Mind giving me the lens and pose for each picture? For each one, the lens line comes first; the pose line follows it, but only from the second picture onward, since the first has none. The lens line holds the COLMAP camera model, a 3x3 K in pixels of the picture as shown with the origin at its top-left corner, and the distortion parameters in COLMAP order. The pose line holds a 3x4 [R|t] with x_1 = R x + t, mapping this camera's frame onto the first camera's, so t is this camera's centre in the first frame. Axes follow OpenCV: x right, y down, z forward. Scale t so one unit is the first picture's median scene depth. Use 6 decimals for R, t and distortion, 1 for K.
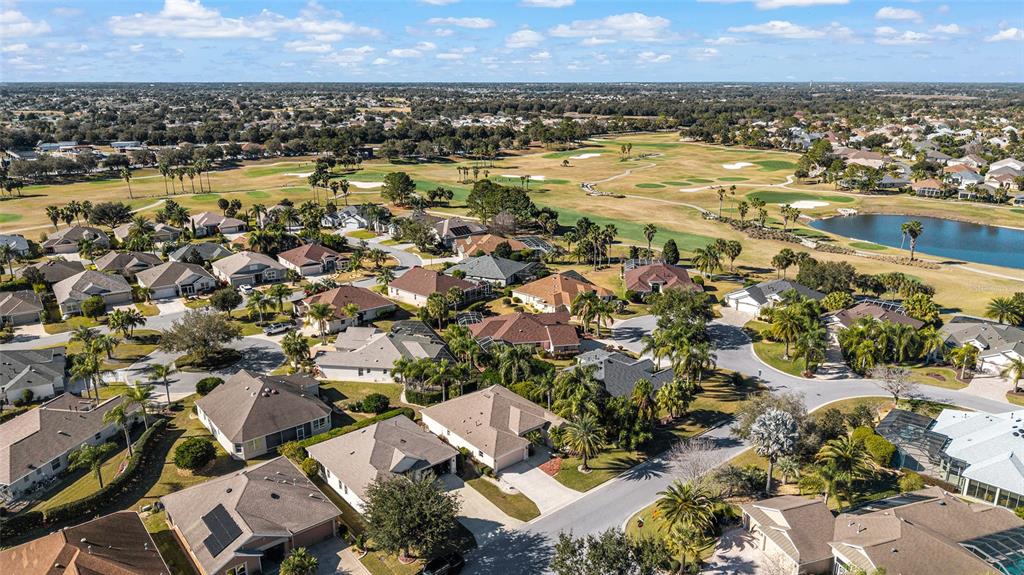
lens RADIAL K [[697.3, 0, 512.0], [0, 697.3, 287.5], [0, 0, 1]] dist [0.049568, -0.082146]
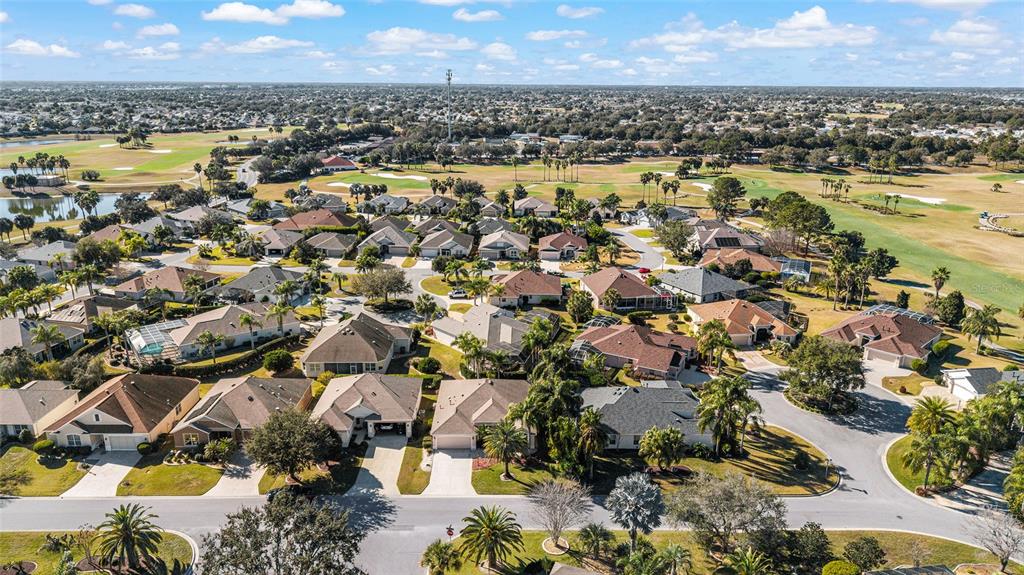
lens RADIAL K [[688.2, 0, 508.8], [0, 688.2, 284.1], [0, 0, 1]] dist [0.053618, -0.077226]
pose [[0.771829, 0.181269, -0.609444, 0.306180], [-0.184948, 0.981060, 0.057573, -0.028634], [0.608338, 0.068279, 0.790736, 0.104585]]
